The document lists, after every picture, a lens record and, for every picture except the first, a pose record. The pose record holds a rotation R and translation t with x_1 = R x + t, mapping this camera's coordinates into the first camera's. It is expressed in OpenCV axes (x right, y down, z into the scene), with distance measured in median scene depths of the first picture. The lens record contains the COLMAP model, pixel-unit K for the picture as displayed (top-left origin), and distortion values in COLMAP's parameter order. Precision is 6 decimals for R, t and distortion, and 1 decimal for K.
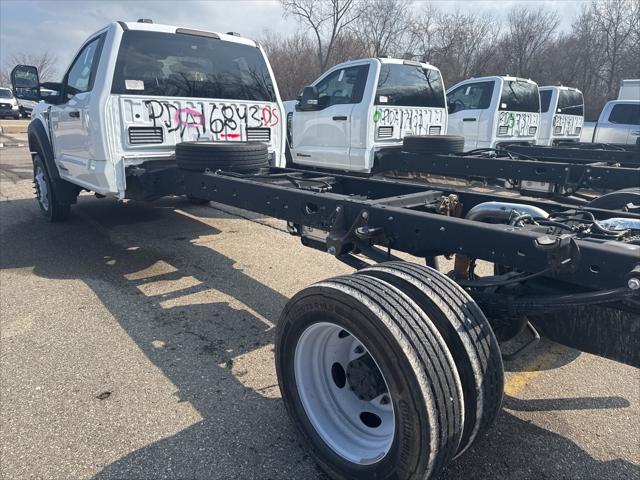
lens RADIAL K [[442.5, 0, 323.1], [0, 442.5, 245.2], [0, 0, 1]] dist [0.065857, -0.079429]
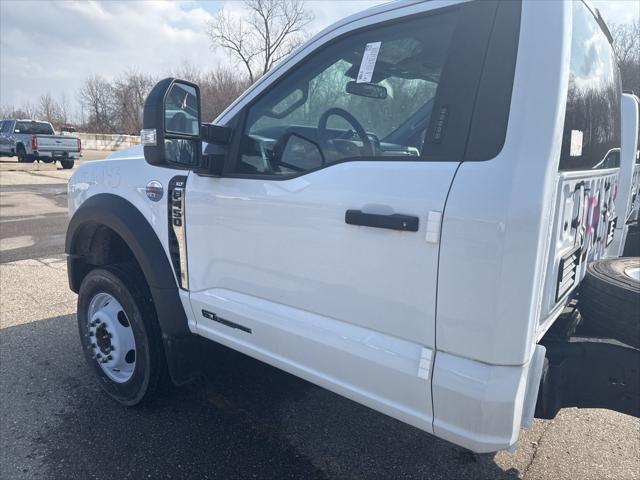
lens RADIAL K [[442.5, 0, 315.3], [0, 442.5, 241.6], [0, 0, 1]] dist [0.065857, -0.079429]
pose [[0.985589, -0.019987, 0.167972, -0.596914], [0.032597, 0.996824, -0.072653, -0.226365], [-0.165986, 0.077082, 0.983111, 0.596844]]
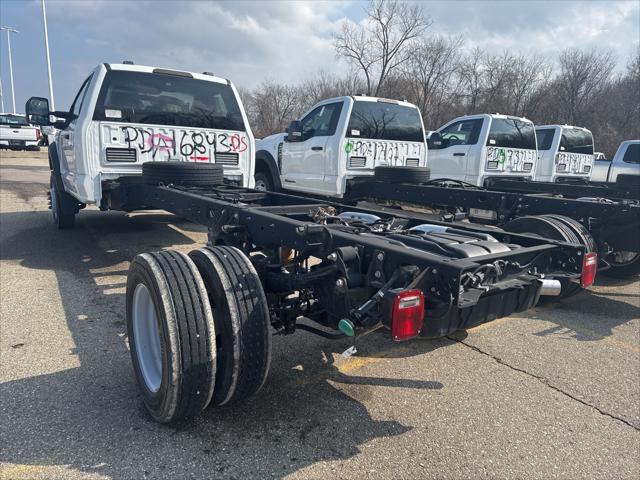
lens RADIAL K [[442.5, 0, 321.5], [0, 442.5, 247.8], [0, 0, 1]] dist [0.065857, -0.079429]
pose [[0.992673, 0.047256, -0.111205, 0.252312], [-0.055015, 0.996183, -0.067768, 0.047783], [0.107578, 0.073390, 0.991484, -0.100193]]
